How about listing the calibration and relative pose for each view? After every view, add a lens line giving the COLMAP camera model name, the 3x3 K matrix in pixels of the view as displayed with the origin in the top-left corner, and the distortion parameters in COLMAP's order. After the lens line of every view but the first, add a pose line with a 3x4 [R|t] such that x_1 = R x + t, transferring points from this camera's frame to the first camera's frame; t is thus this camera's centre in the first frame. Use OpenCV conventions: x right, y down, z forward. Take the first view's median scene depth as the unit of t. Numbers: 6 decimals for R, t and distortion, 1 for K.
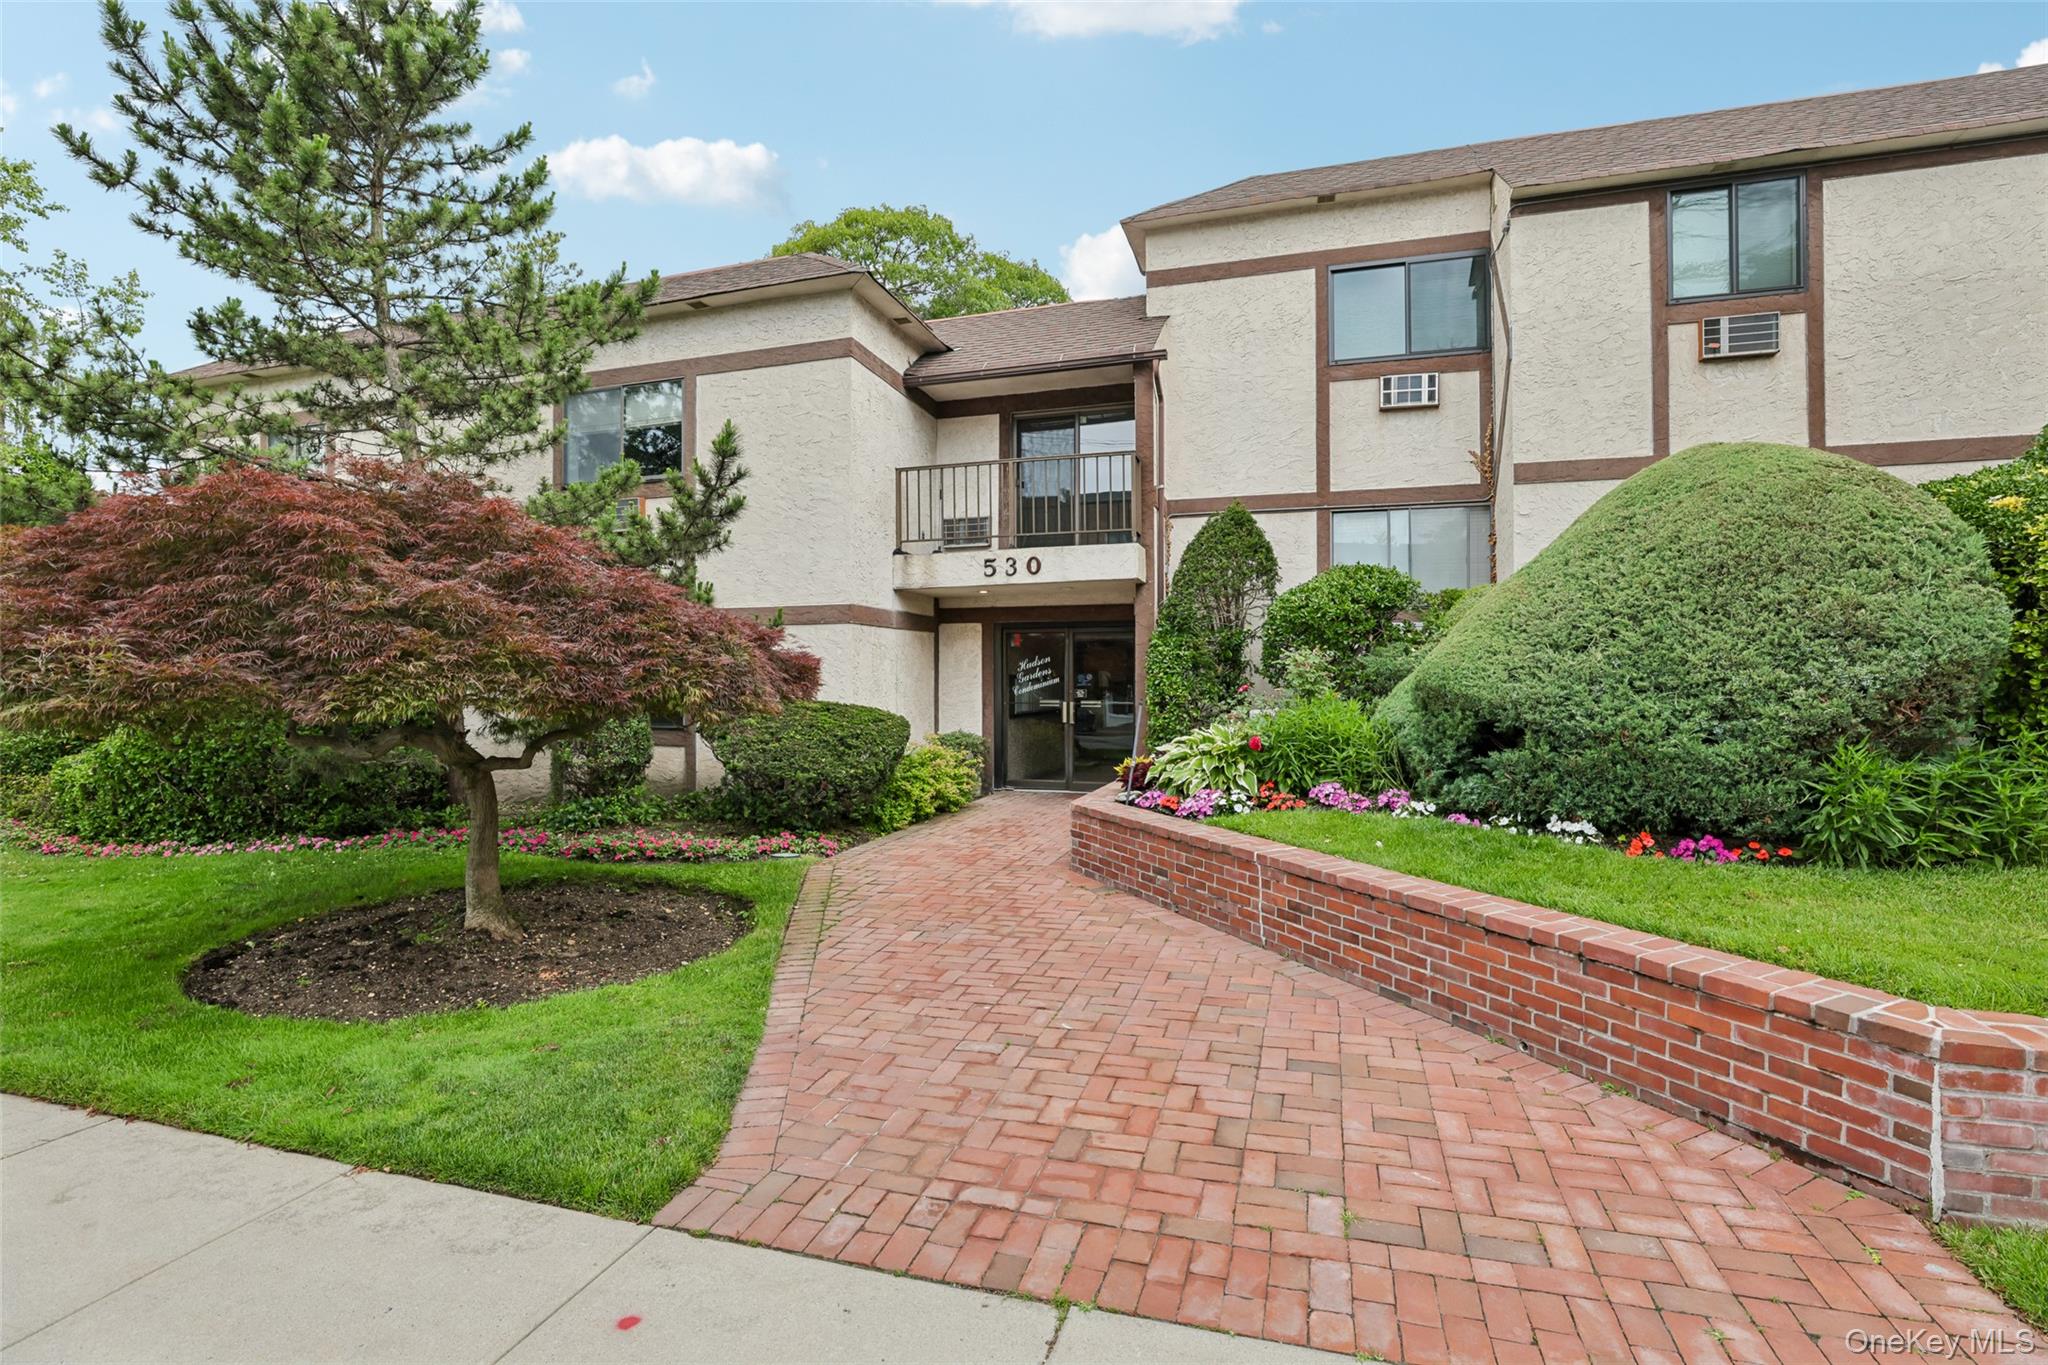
lens RADIAL K [[944.8, 0, 1028.1], [0, 944.8, 681.0], [0, 0, 1]] dist [-0.044082, 0.014328]
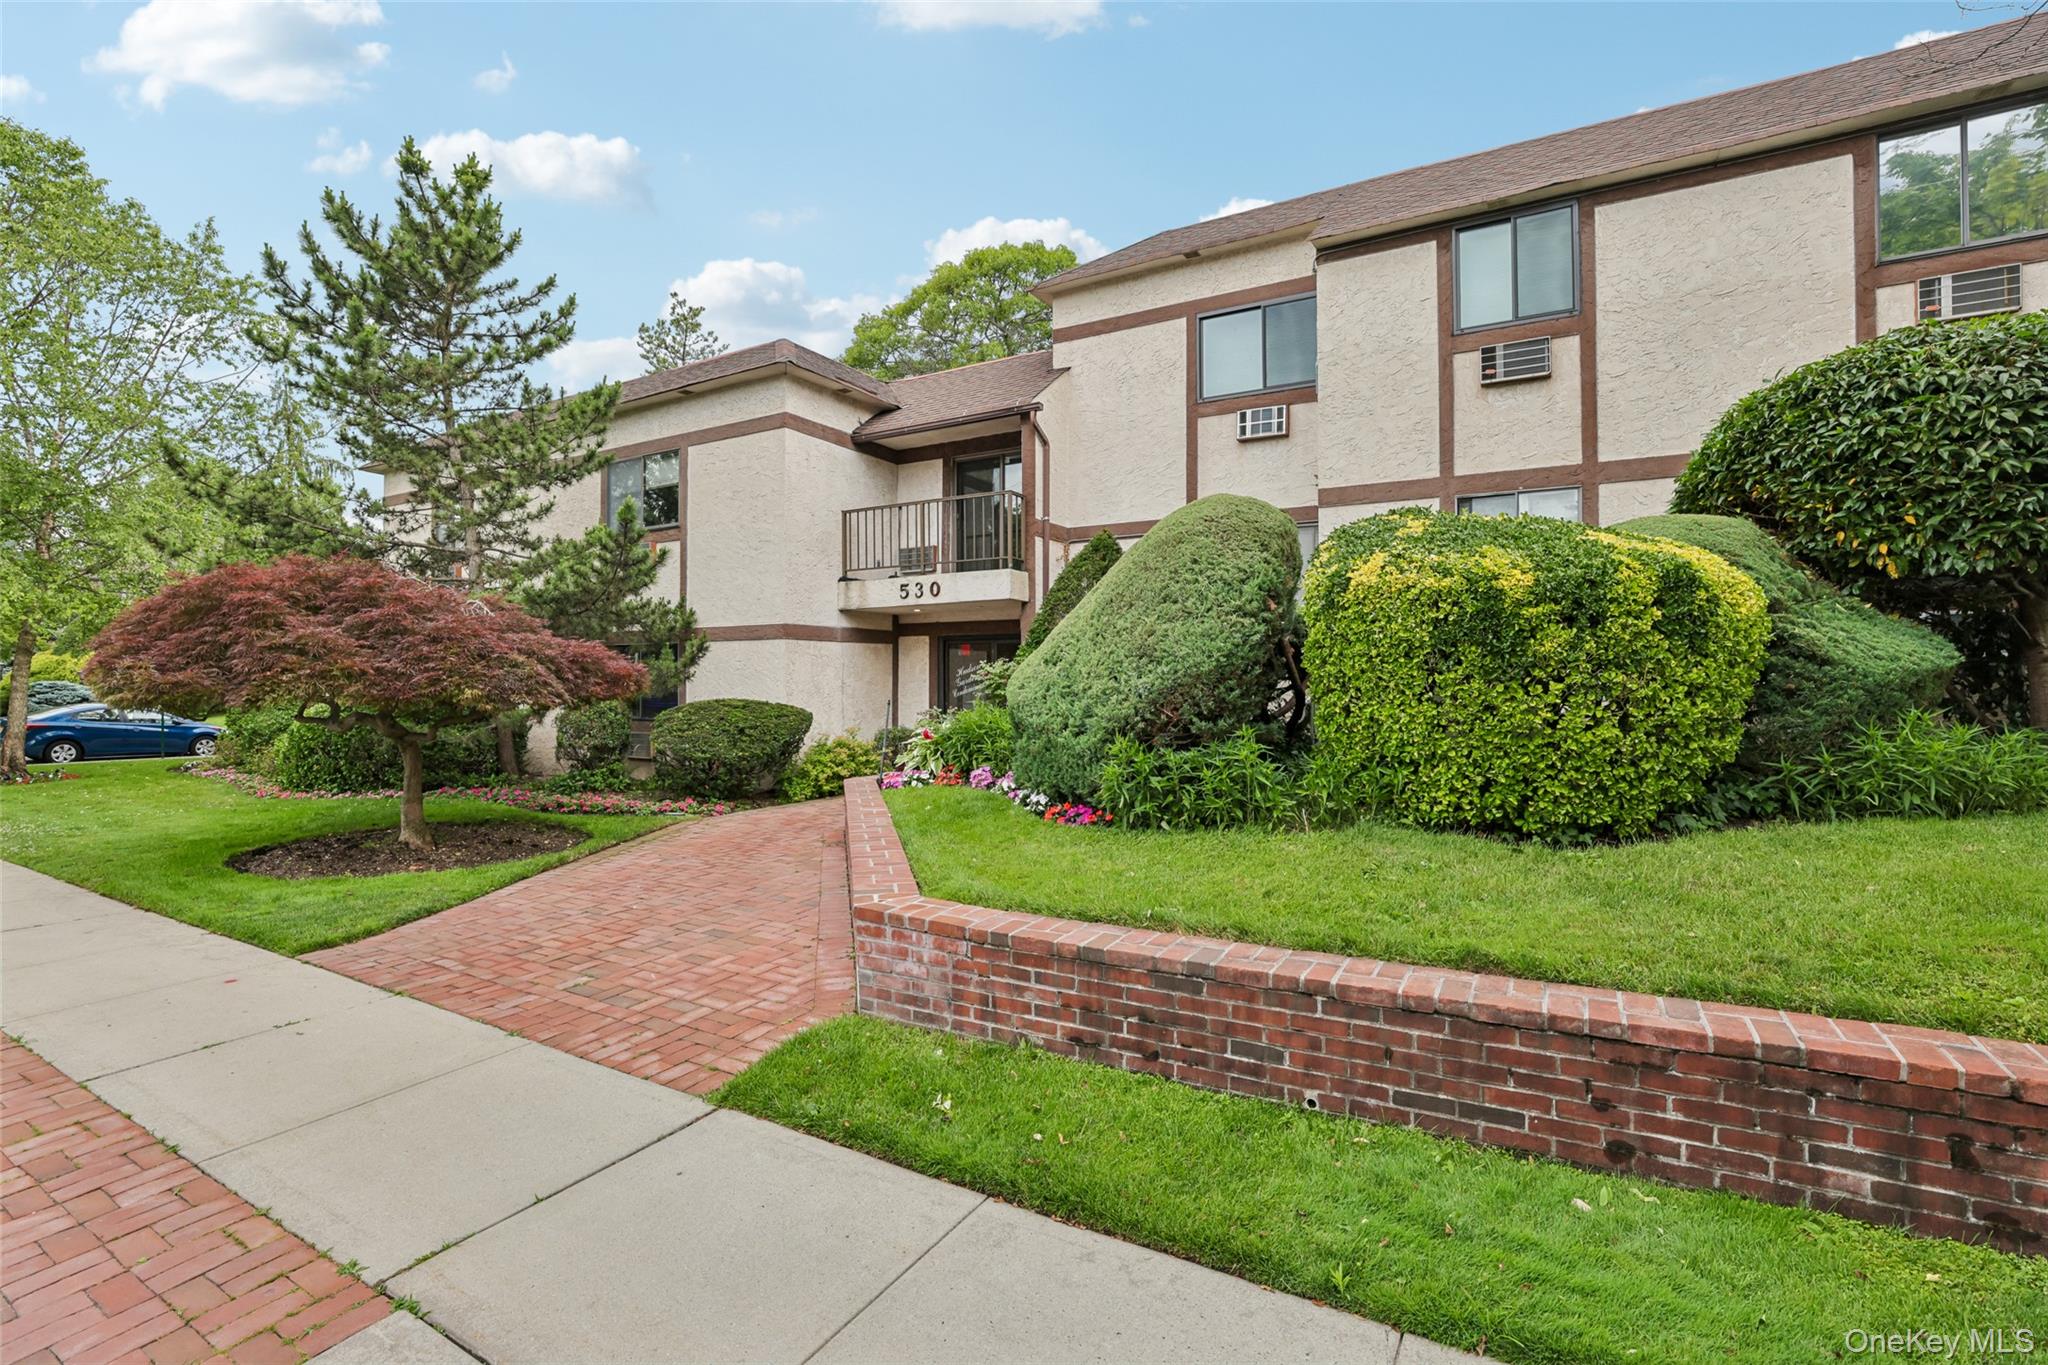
lens RADIAL K [[944.8, 0, 1028.1], [0, 944.8, 681.0], [0, 0, 1]] dist [-0.044082, 0.014328]
pose [[0.971315, 0.002926, -0.237780, 0.460306], [-0.003475, 0.999992, -0.001893, -0.003753], [0.237773, 0.002665, 0.971317, -0.158310]]
